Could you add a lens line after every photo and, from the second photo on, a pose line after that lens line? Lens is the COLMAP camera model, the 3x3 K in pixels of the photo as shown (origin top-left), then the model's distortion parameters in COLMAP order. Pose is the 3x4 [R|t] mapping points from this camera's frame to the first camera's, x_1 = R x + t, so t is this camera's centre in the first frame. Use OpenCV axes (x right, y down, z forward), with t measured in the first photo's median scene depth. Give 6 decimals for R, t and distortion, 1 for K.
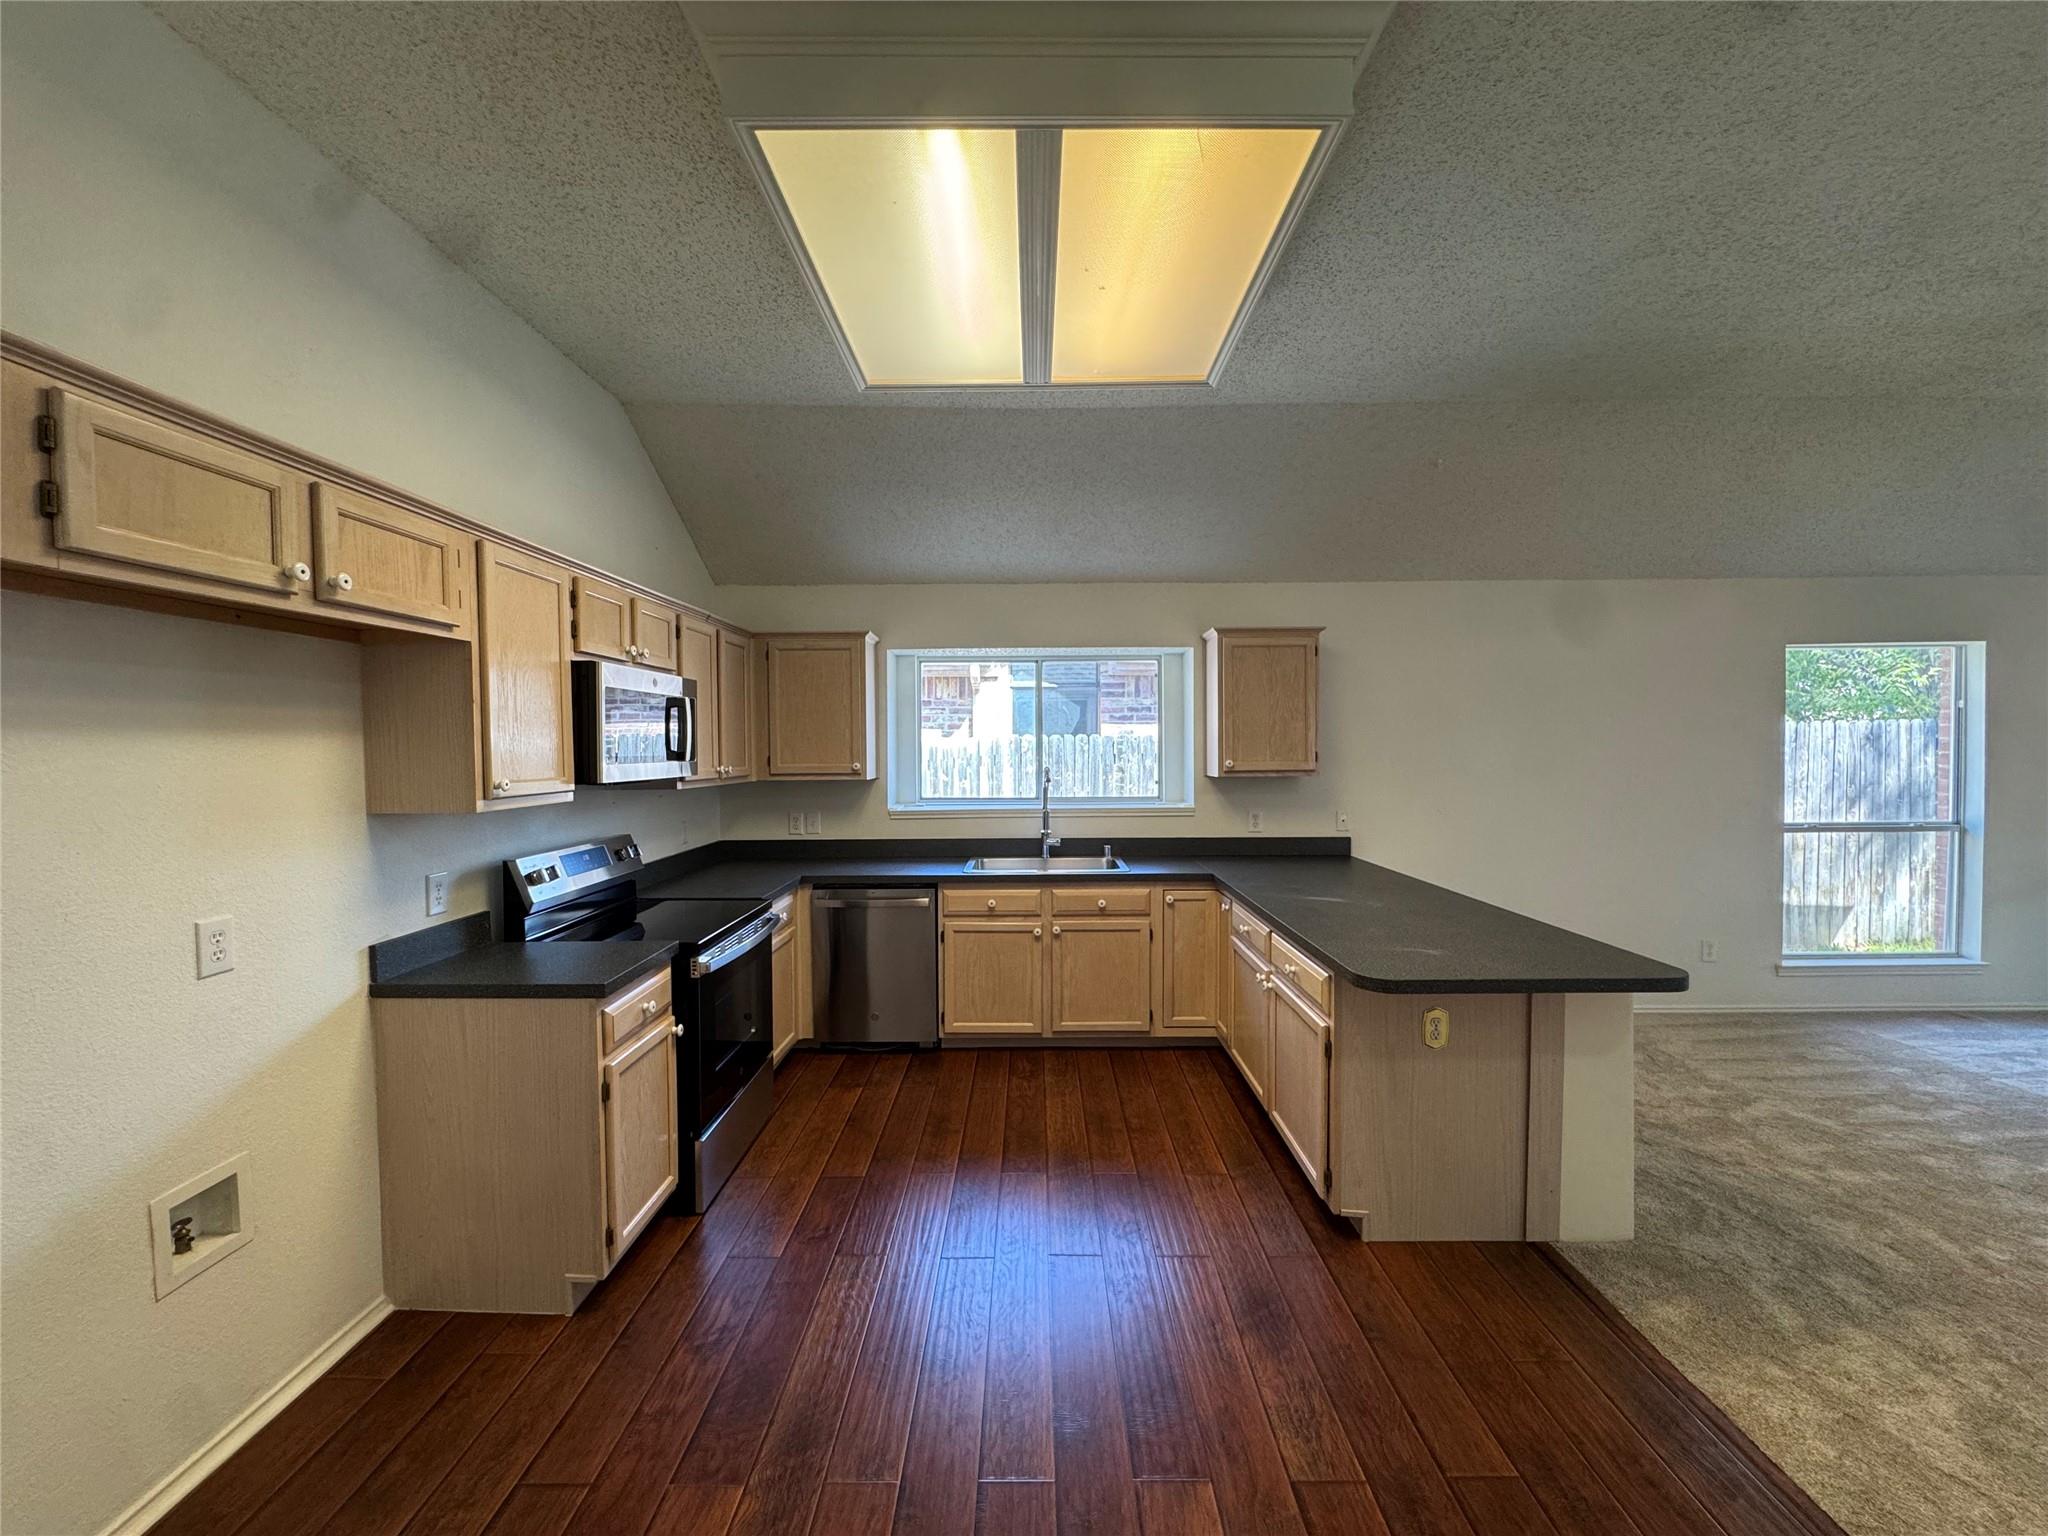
lens RADIAL K [[823.7, 0, 1024.0], [0, 823.7, 768.0], [0, 0, 1]] dist [0.000222, -0.000085]
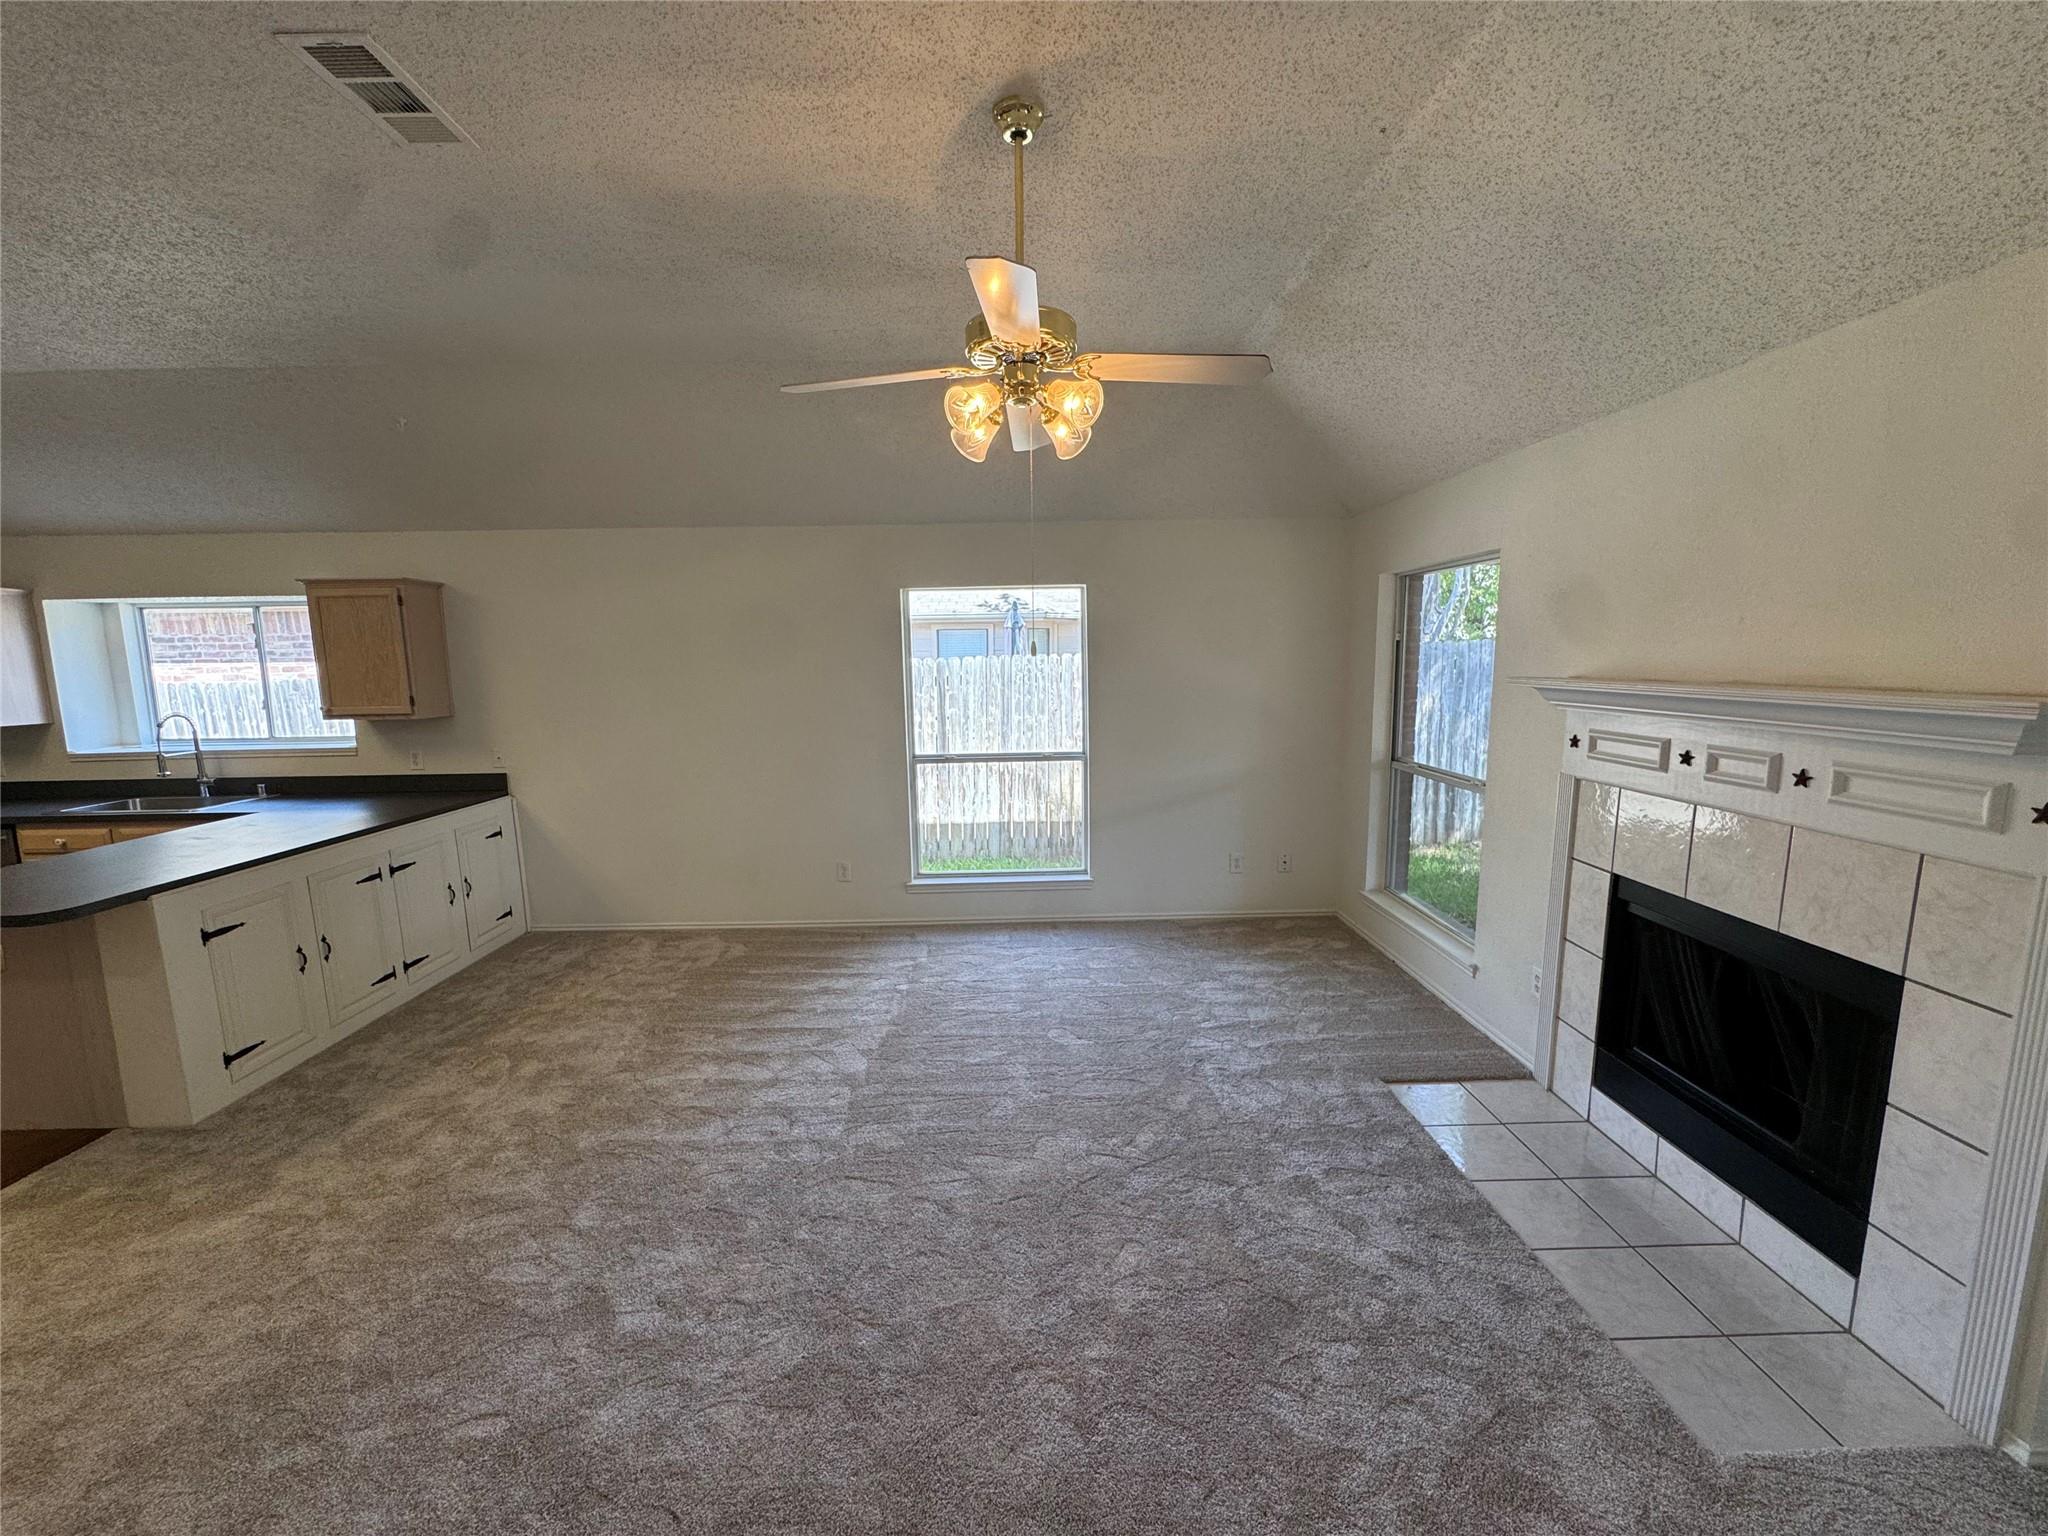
lens RADIAL K [[816.4, 0, 1024.0], [0, 816.4, 768.0], [0, 0, 1]] dist [-0.005046, -0.000327]
pose [[0.999642, -0.012167, 0.023813, 1.496657], [0.009566, 0.994270, 0.106469, -0.042637], [-0.024972, -0.106203, 0.994031, -0.104576]]
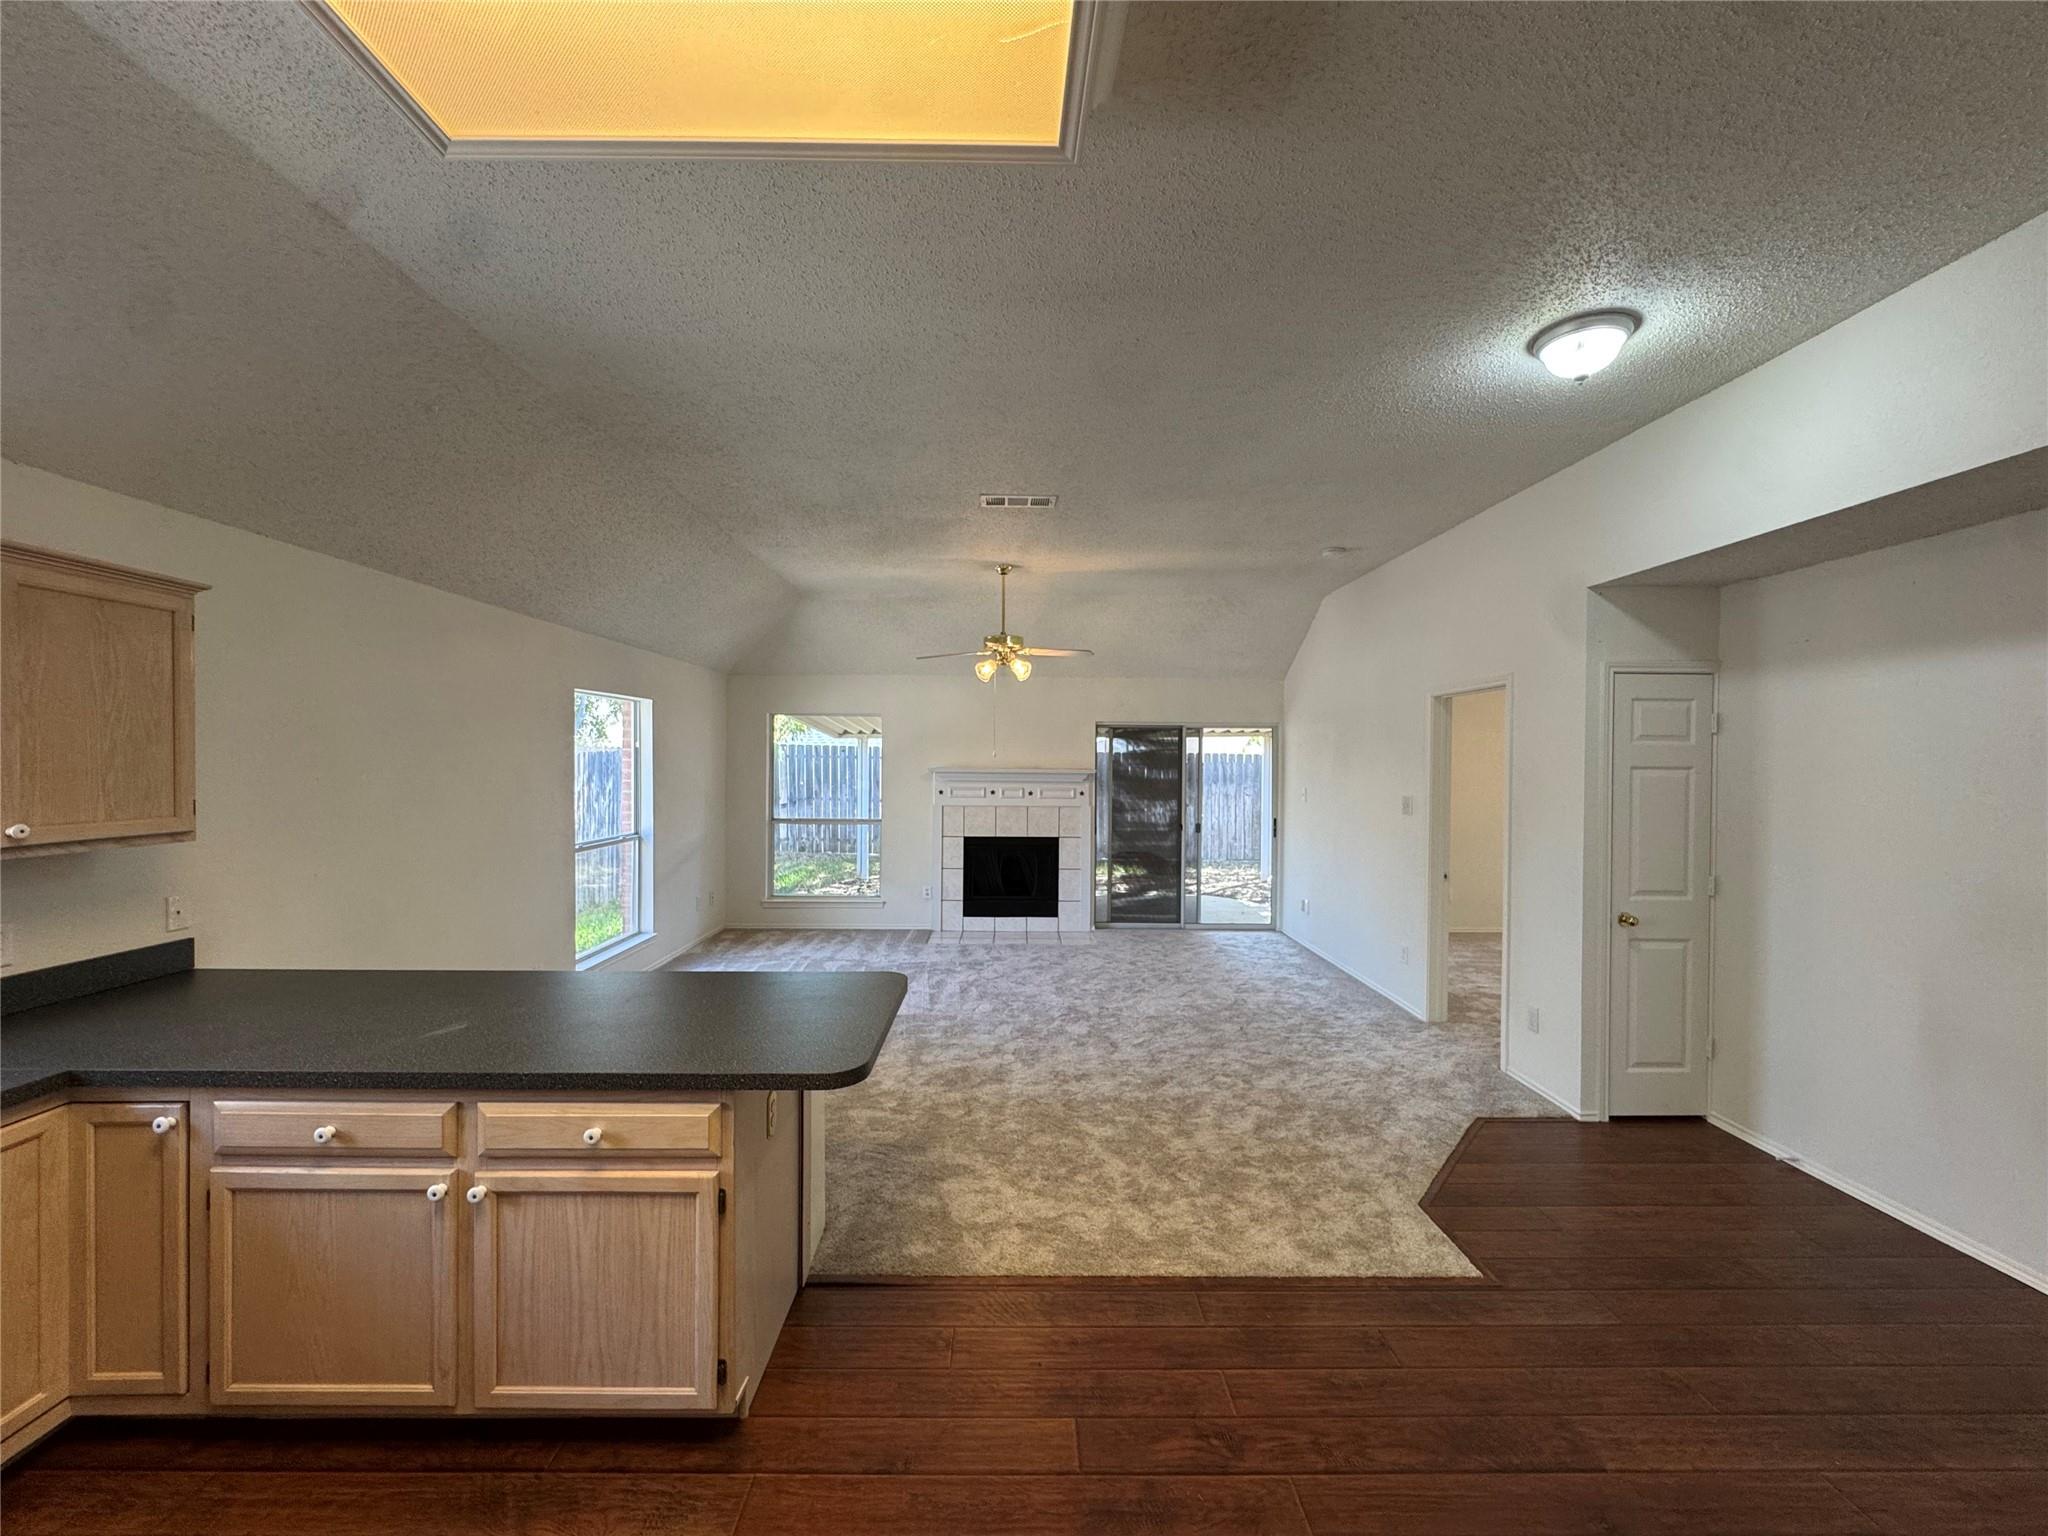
lens RADIAL K [[824.3, 0, 1034.6], [0, 824.3, 769.5], [0, 0, 1]] dist [-0.002210, -0.000410]
pose [[-0.028299, -0.003043, 0.999595, -0.307513], [0.022681, 0.999736, 0.003686, -0.039628], [-0.999342, 0.022776, -0.028222, 0.571853]]
